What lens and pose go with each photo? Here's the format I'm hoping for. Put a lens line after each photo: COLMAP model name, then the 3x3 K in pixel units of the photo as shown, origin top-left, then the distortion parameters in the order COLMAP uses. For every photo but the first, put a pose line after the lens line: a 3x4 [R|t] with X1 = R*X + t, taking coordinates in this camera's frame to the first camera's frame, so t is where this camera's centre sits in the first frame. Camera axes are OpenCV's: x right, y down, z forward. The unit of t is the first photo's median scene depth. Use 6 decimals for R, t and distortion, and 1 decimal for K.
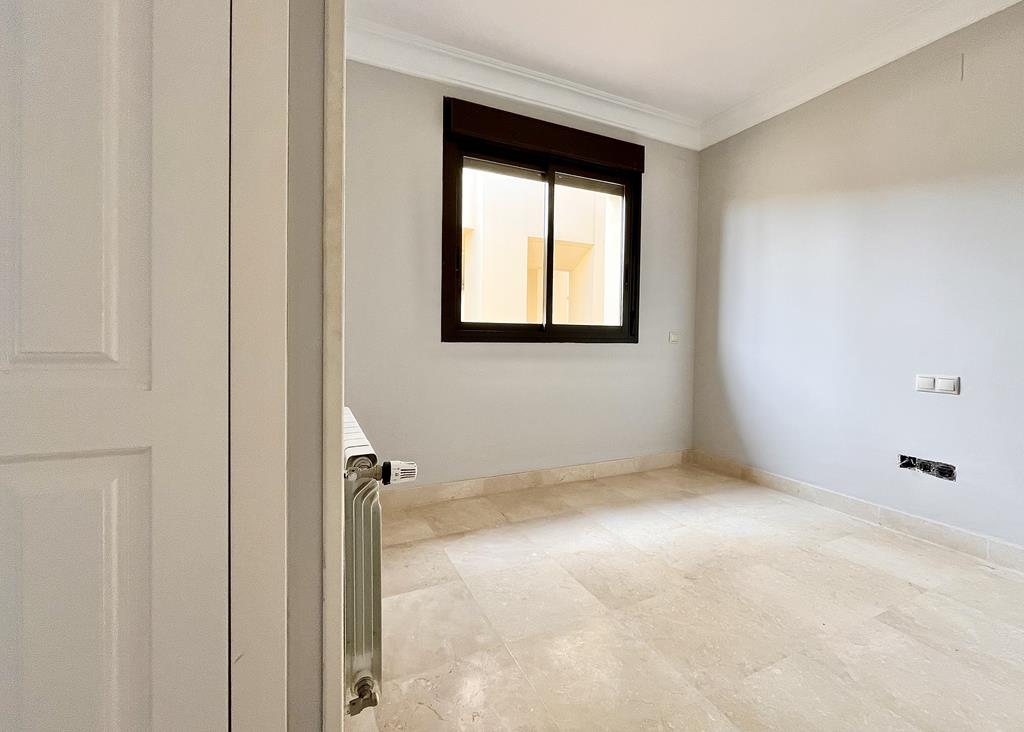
lens RADIAL K [[435.3, 0, 512.0], [0, 435.3, 369.0], [0, 0, 1]] dist [-0.003171, -0.000473]
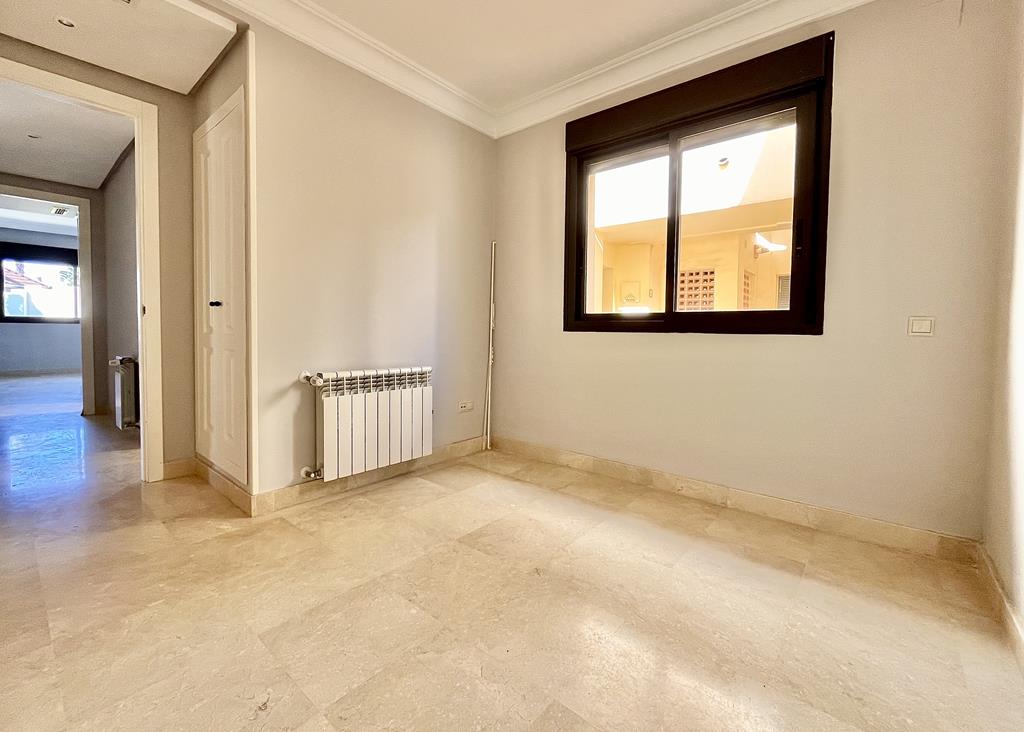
lens RADIAL K [[435.3, 0, 511.5], [0, 435.3, 374.6], [0, 0, 1]] dist [-0.003171, -0.000473]
pose [[0.420597, 0.086028, -0.903160, 0.839900], [-0.076921, 0.995291, 0.058982, -0.002269], [0.903981, 0.044665, 0.425234, 0.358797]]
